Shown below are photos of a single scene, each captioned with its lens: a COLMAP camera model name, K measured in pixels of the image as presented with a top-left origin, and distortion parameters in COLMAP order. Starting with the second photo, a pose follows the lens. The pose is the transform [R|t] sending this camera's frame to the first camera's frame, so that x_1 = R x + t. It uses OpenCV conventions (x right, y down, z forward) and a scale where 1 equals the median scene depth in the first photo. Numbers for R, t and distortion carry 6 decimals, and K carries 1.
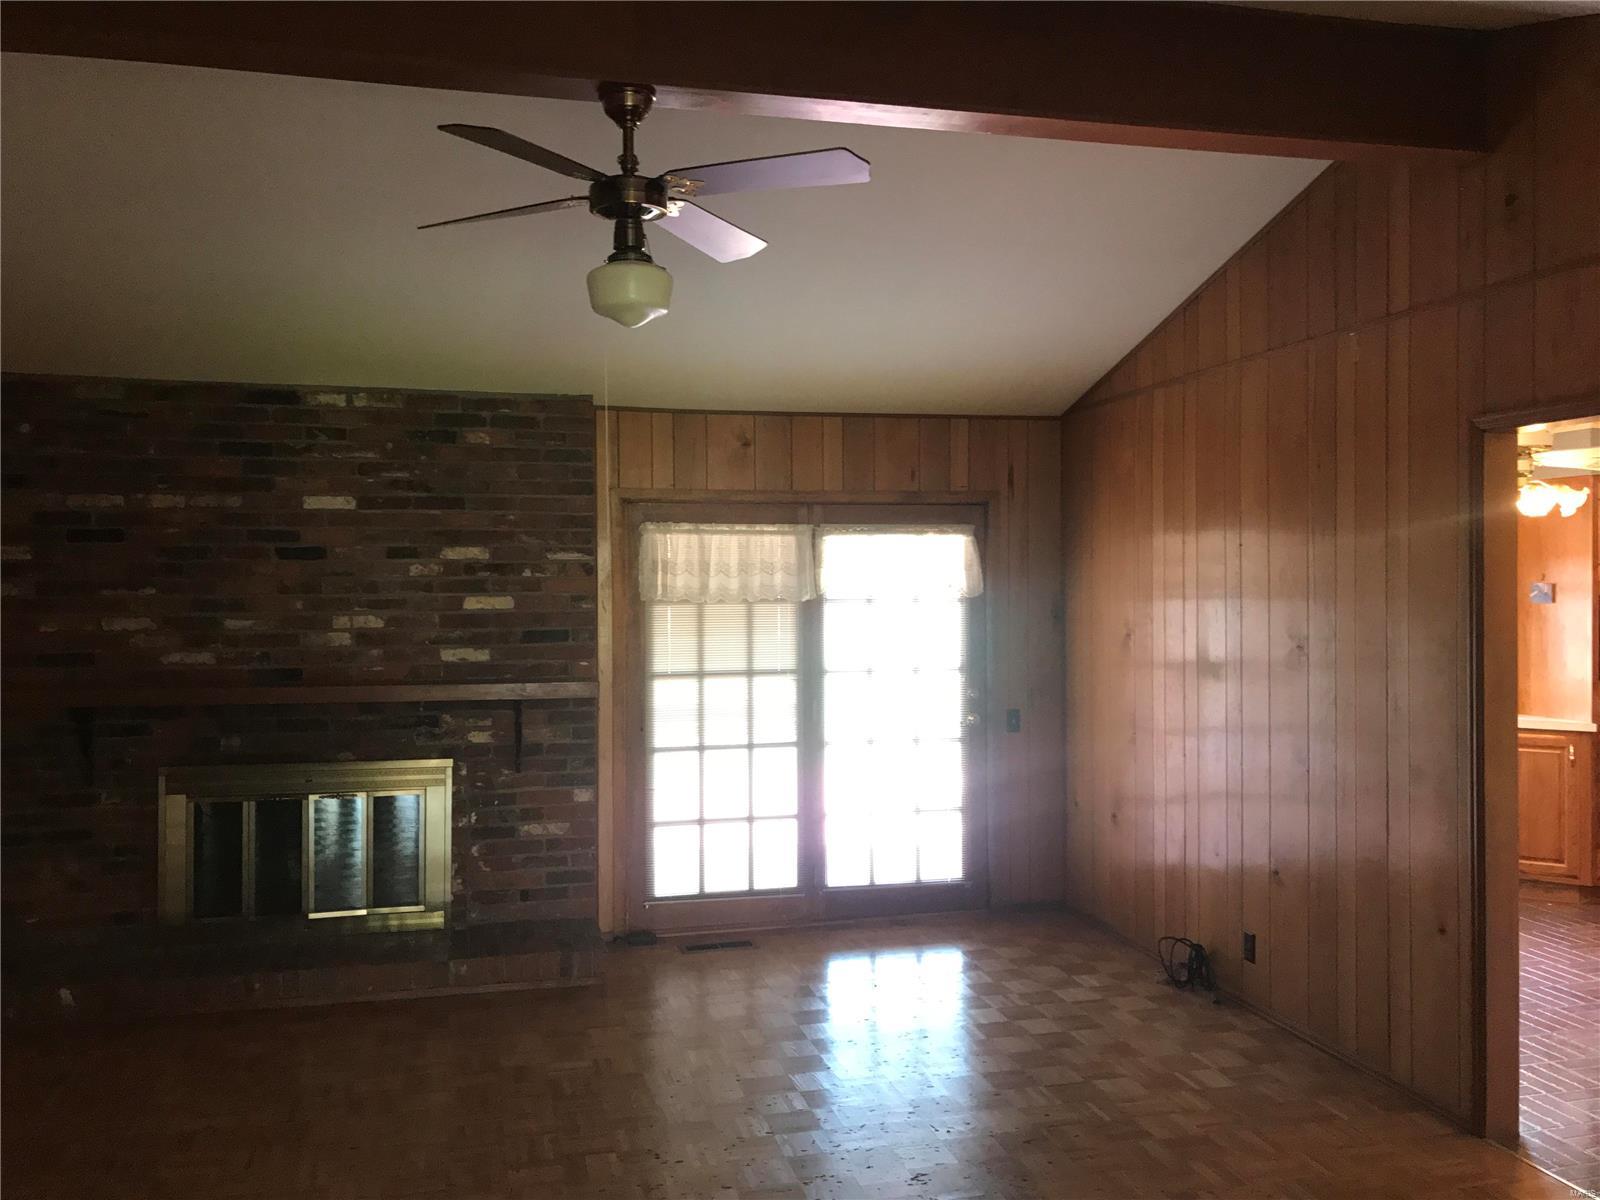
lens RADIAL K [[1305.7, 0, 797.4], [0, 1305.7, 596.1], [0, 0, 1]] dist [0.059821, -0.086205]
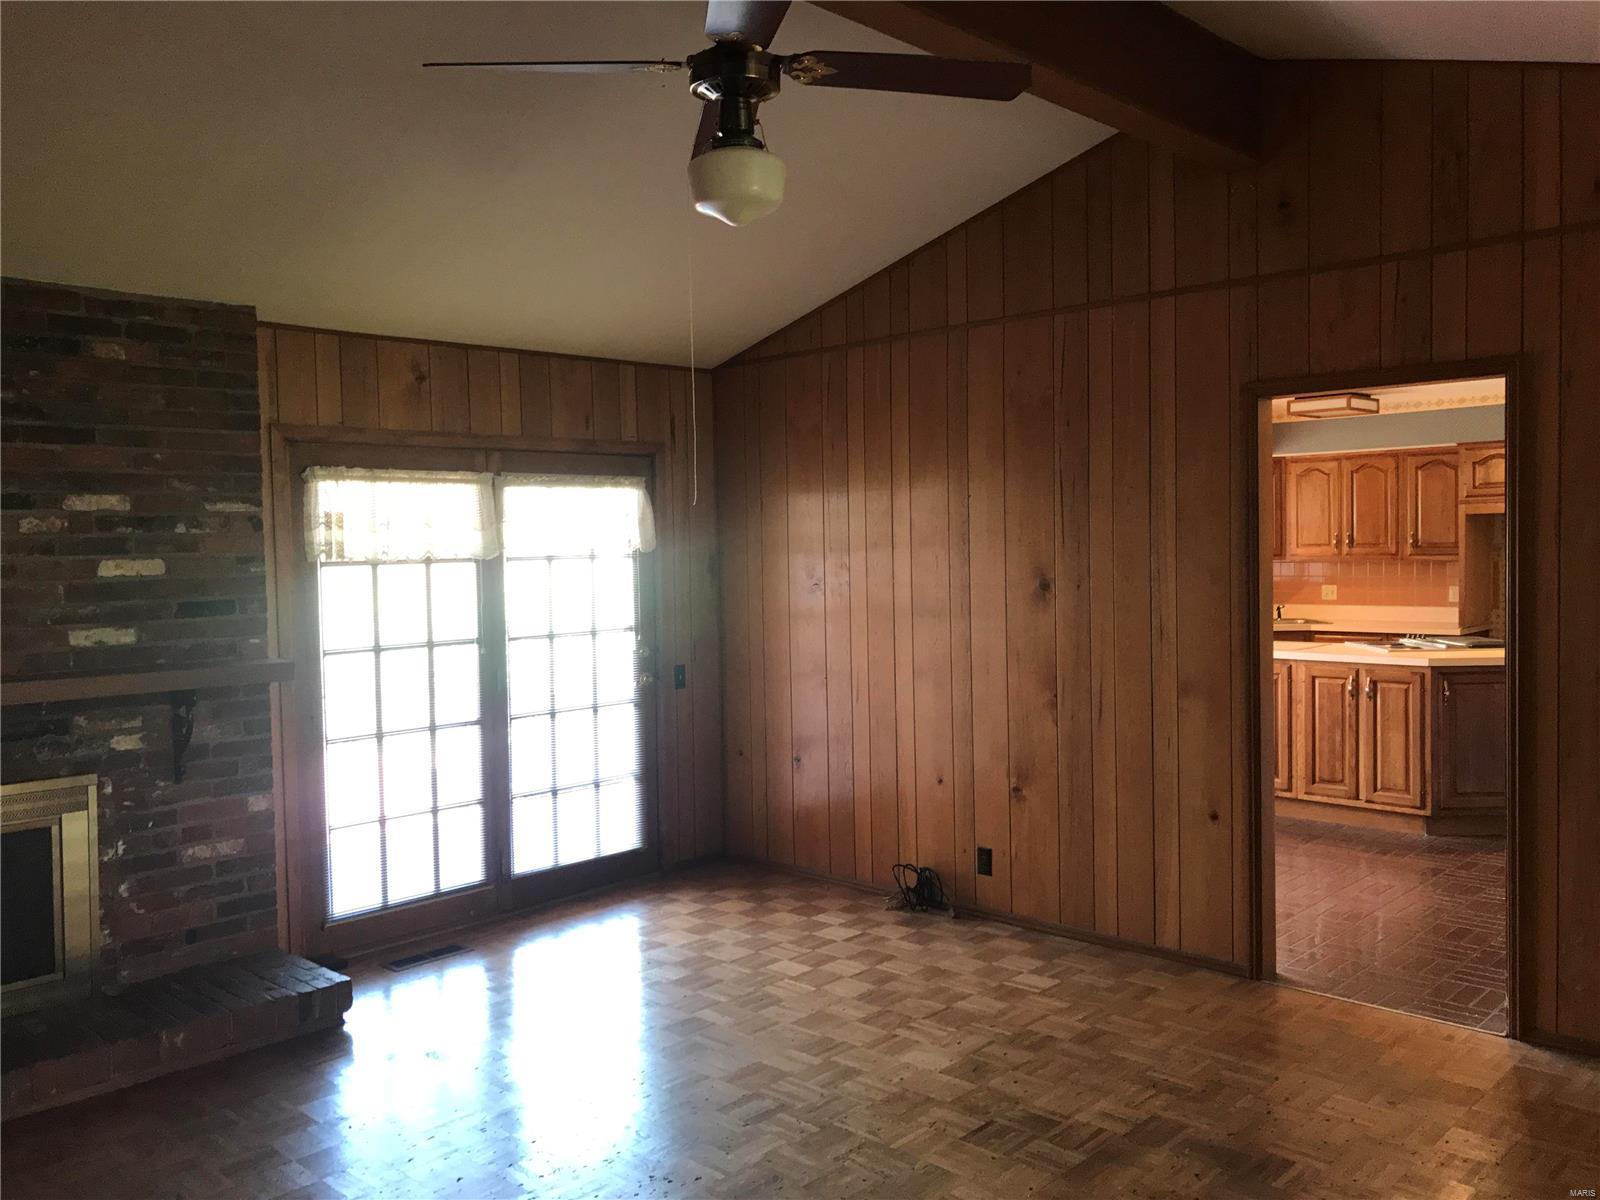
lens RADIAL K [[1296.6, 0, 793.8], [0, 1296.6, 596.5], [0, 0, 1]] dist [0.045765, -0.081749]
pose [[0.846352, -0.035079, 0.531467, -0.312512], [0.021395, 0.999263, 0.031885, 0.005970], [-0.532194, -0.015615, 0.846479, 0.144635]]
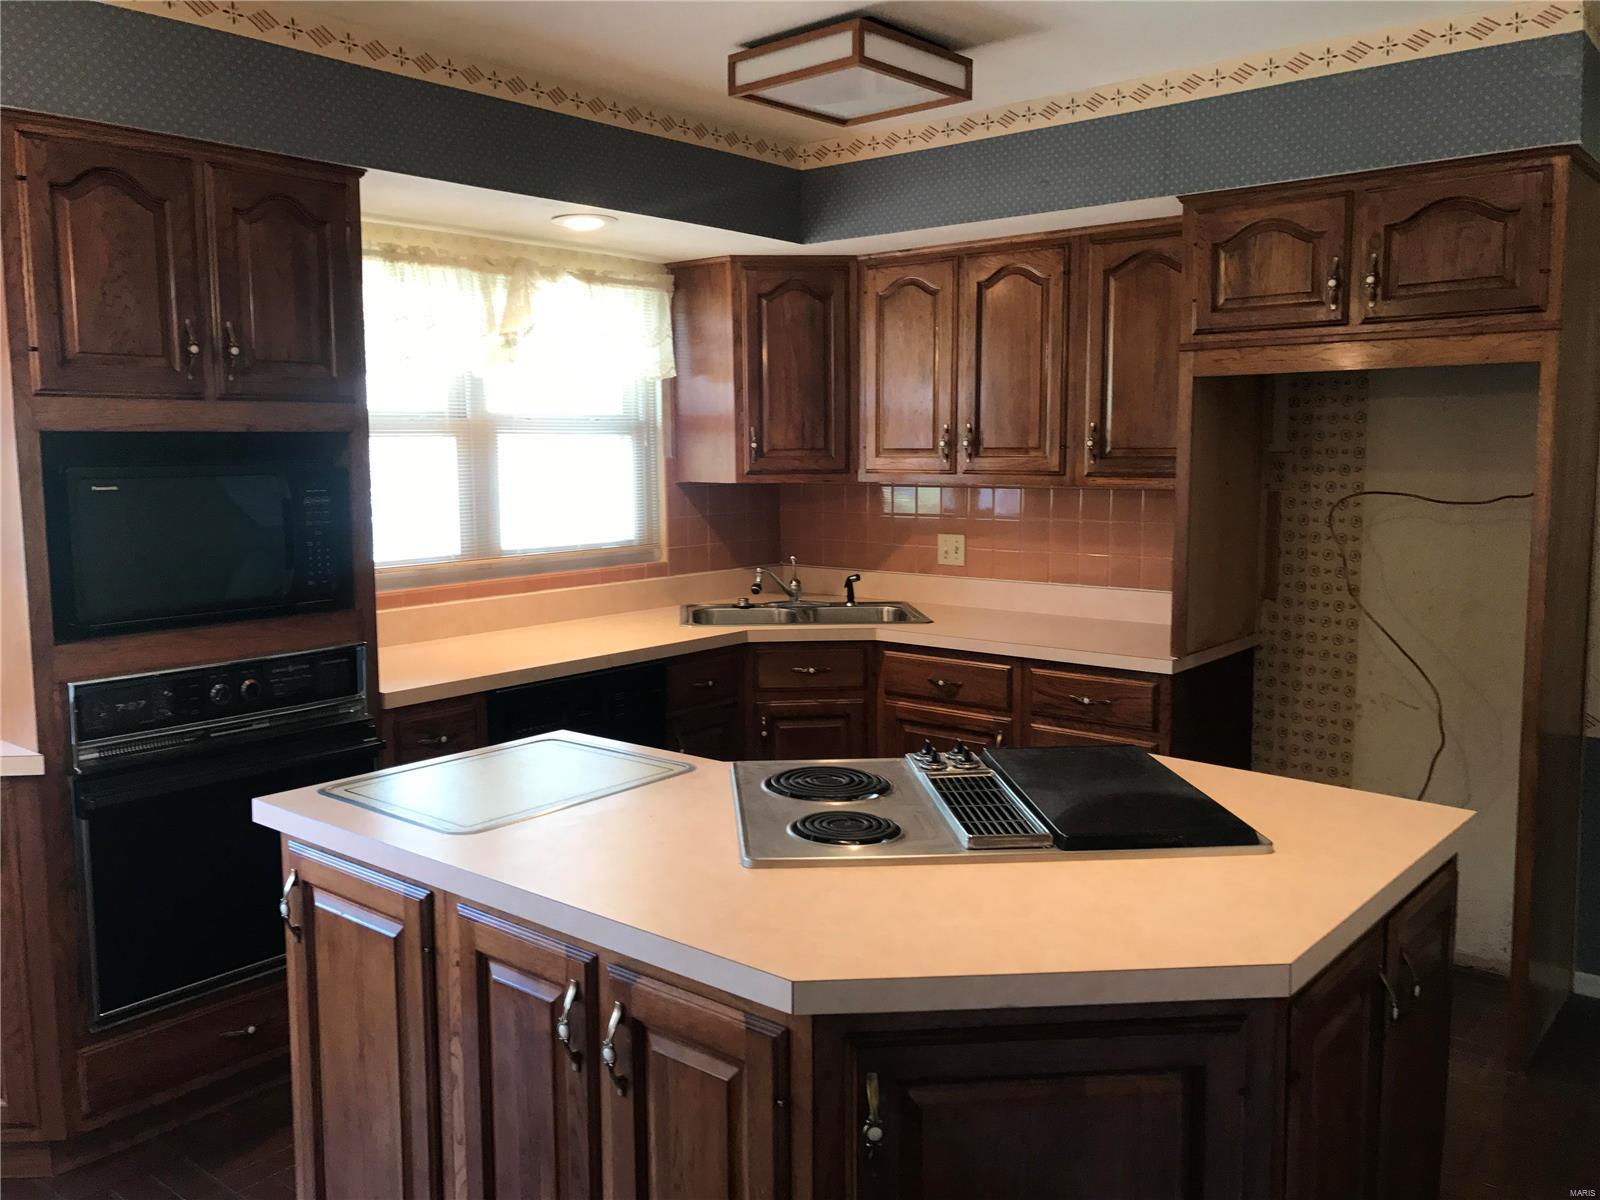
lens RADIAL K [[1296.6, 0, 793.8], [0, 1296.6, 596.5], [0, 0, 1]] dist [0.045765, -0.081749]
pose [[0.799944, -0.071880, 0.595754, 0.629840], [0.008270, 0.994026, 0.108828, 0.009689], [-0.600018, -0.082129, 0.795760, 0.629270]]
